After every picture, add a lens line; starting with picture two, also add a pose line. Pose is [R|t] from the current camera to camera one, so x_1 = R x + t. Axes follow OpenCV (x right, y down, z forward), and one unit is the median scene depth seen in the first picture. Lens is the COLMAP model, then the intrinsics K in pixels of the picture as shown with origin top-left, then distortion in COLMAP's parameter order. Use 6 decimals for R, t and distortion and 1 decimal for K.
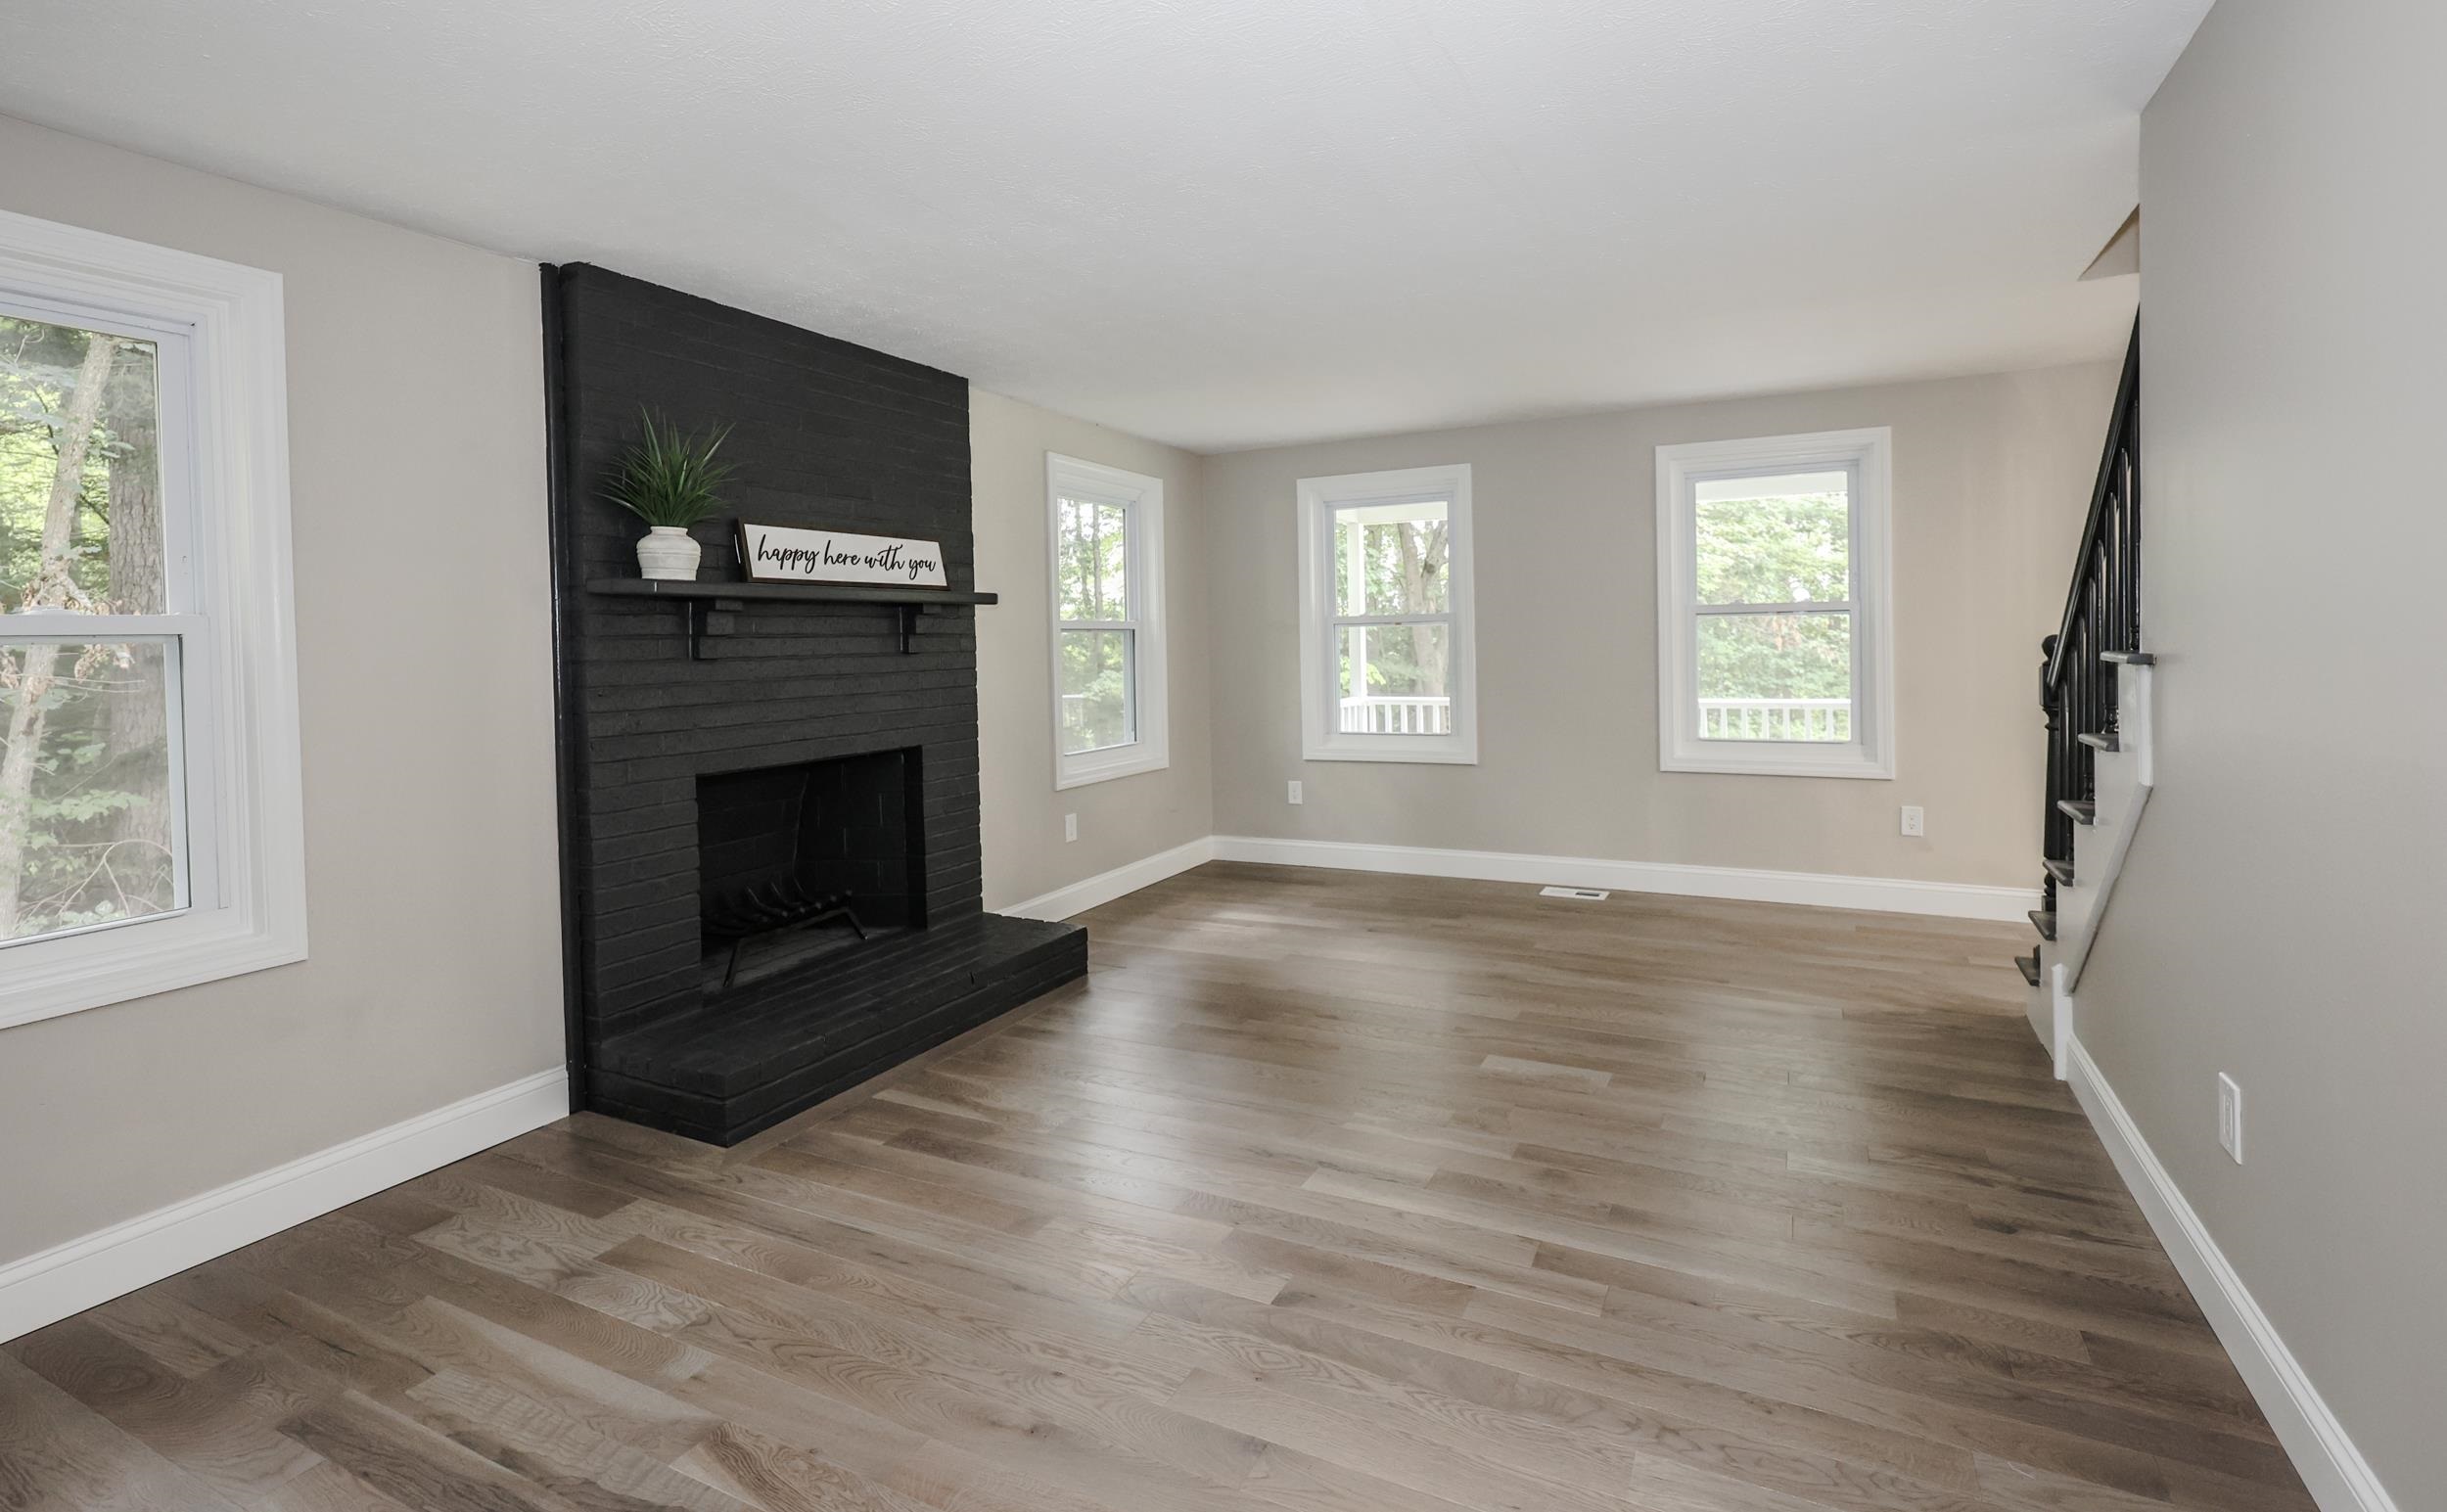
lens RADIAL K [[1091.3, 0, 1267.6], [0, 1091.3, 680.7], [0, 0, 1]] dist [0.001038, 0.000240]
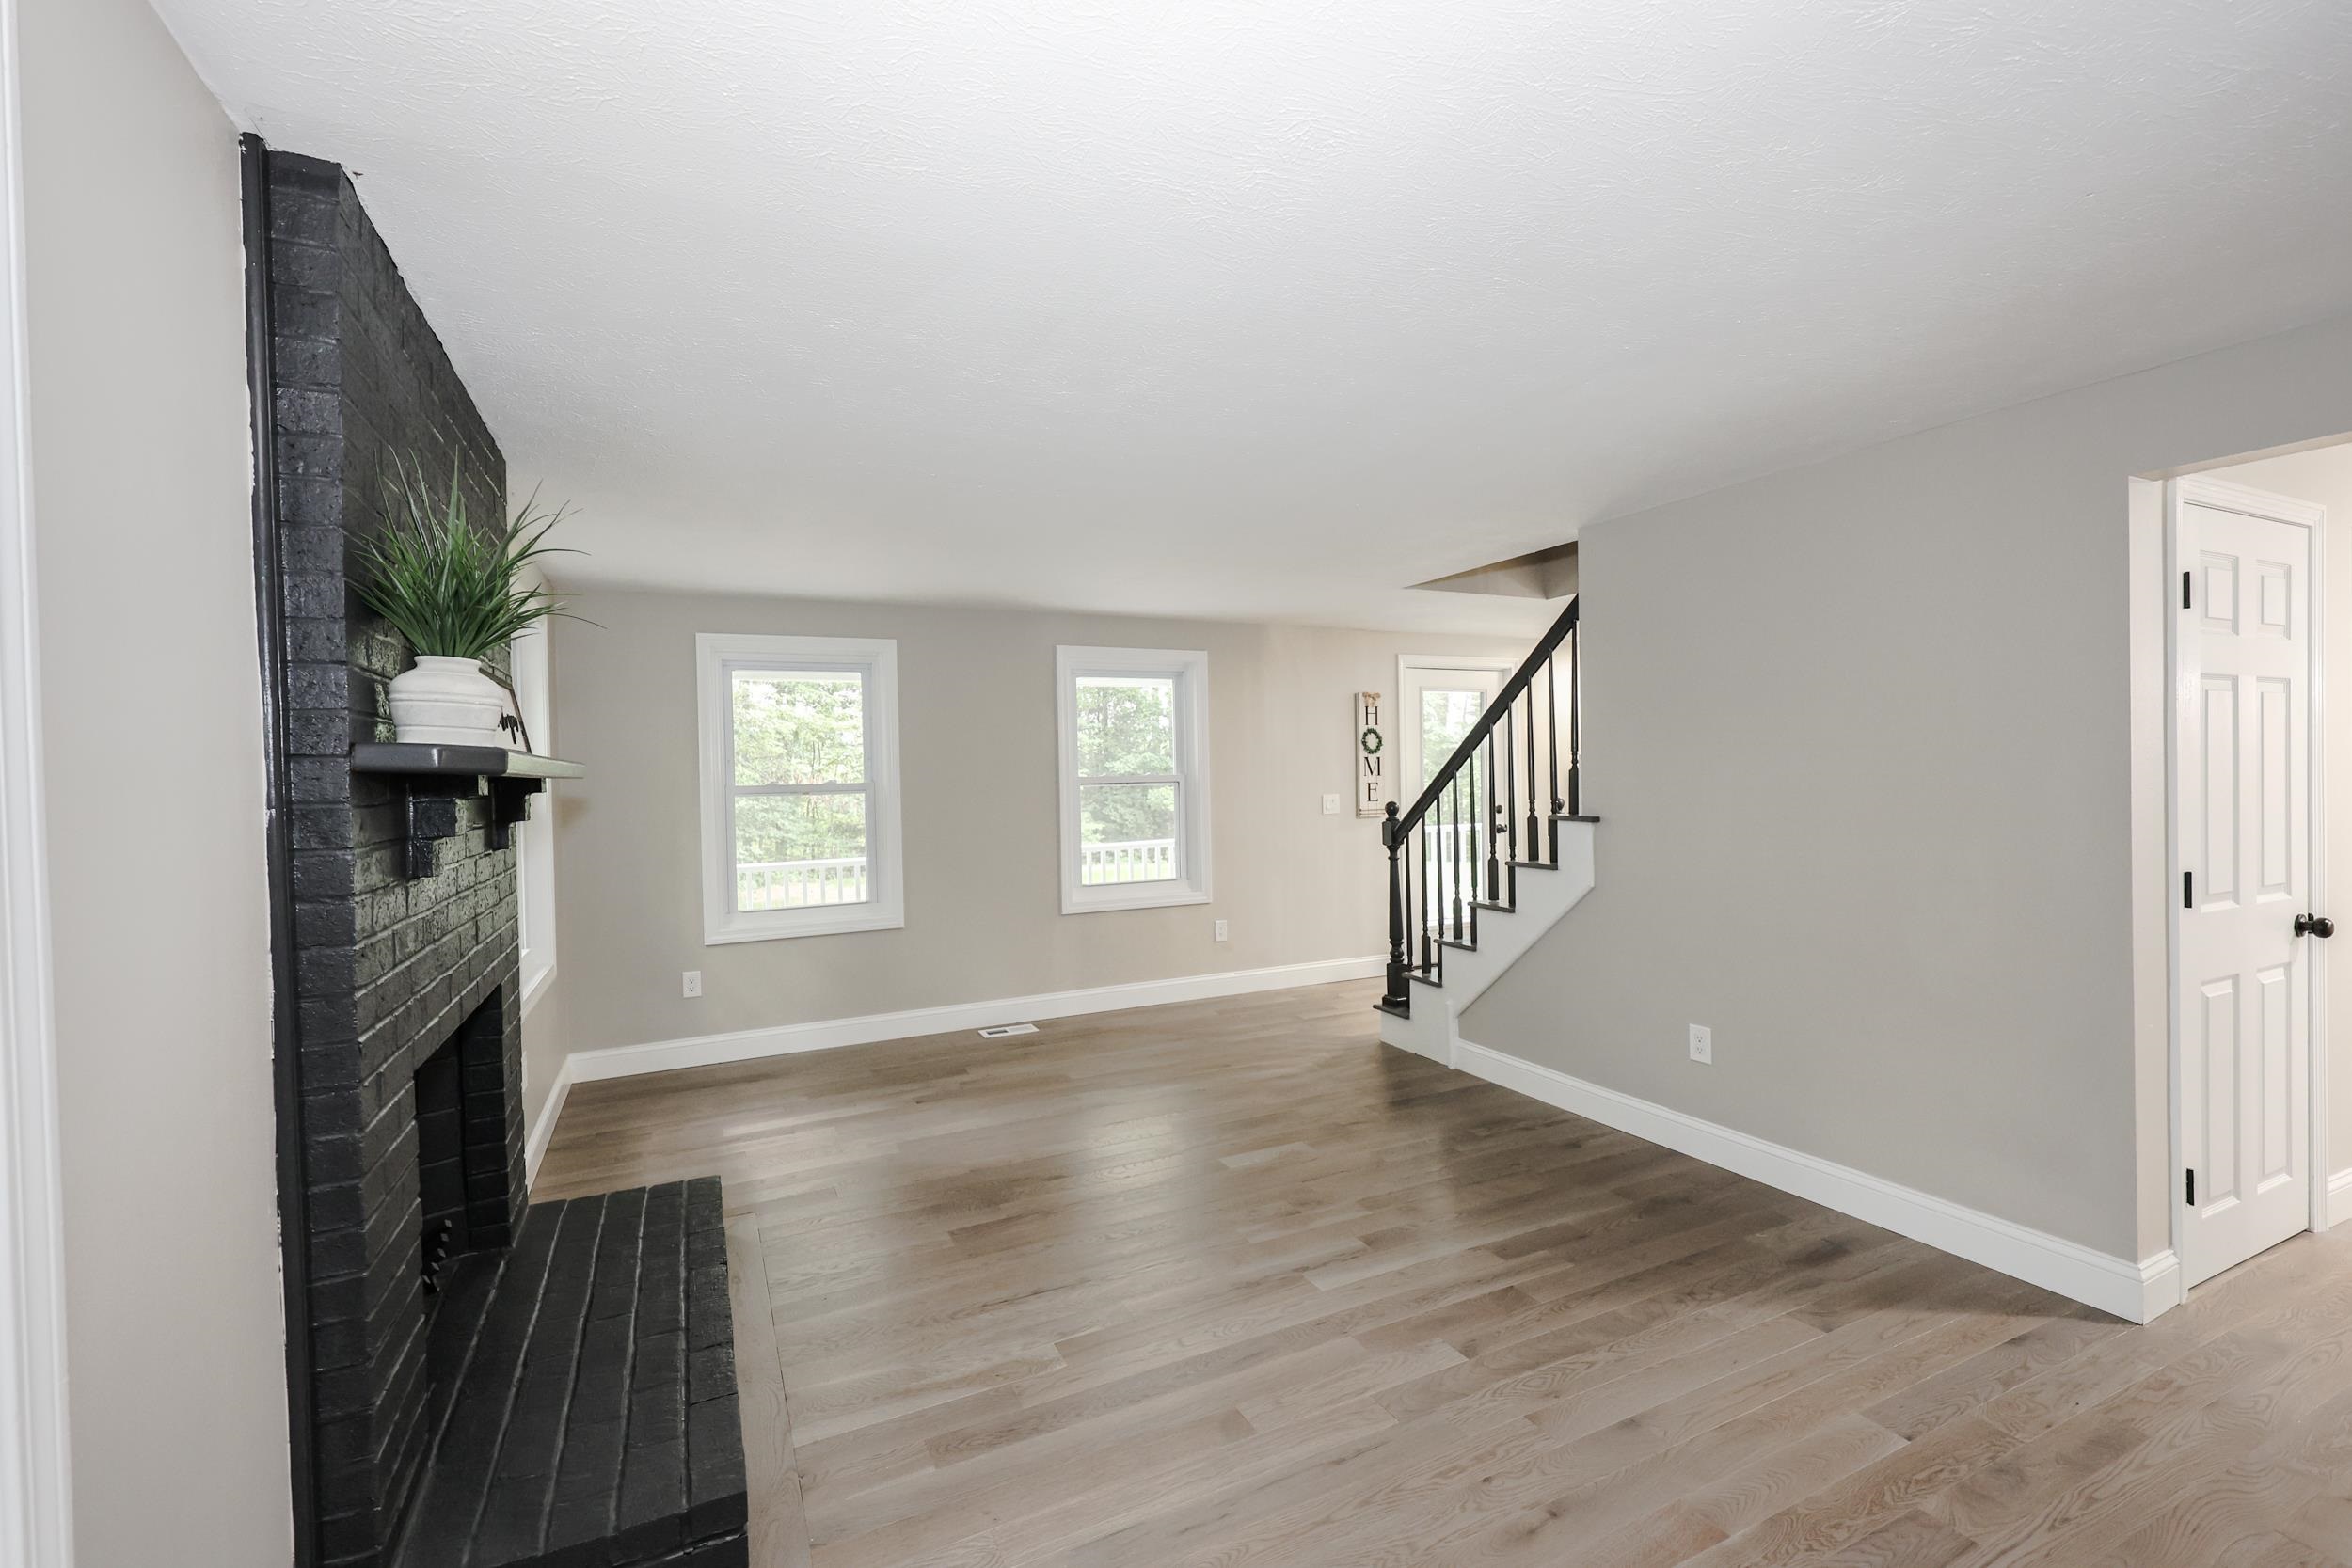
lens RADIAL K [[1013.0, 0, 1177.1], [0, 1013.0, 792.0], [0, 0, 1]] dist [0.002880, 0.000551]
pose [[0.624800, -0.007596, 0.780748, -0.772814], [0.038890, 0.999014, -0.021403, -0.042208], [-0.779816, 0.043736, 0.624479, 0.360582]]
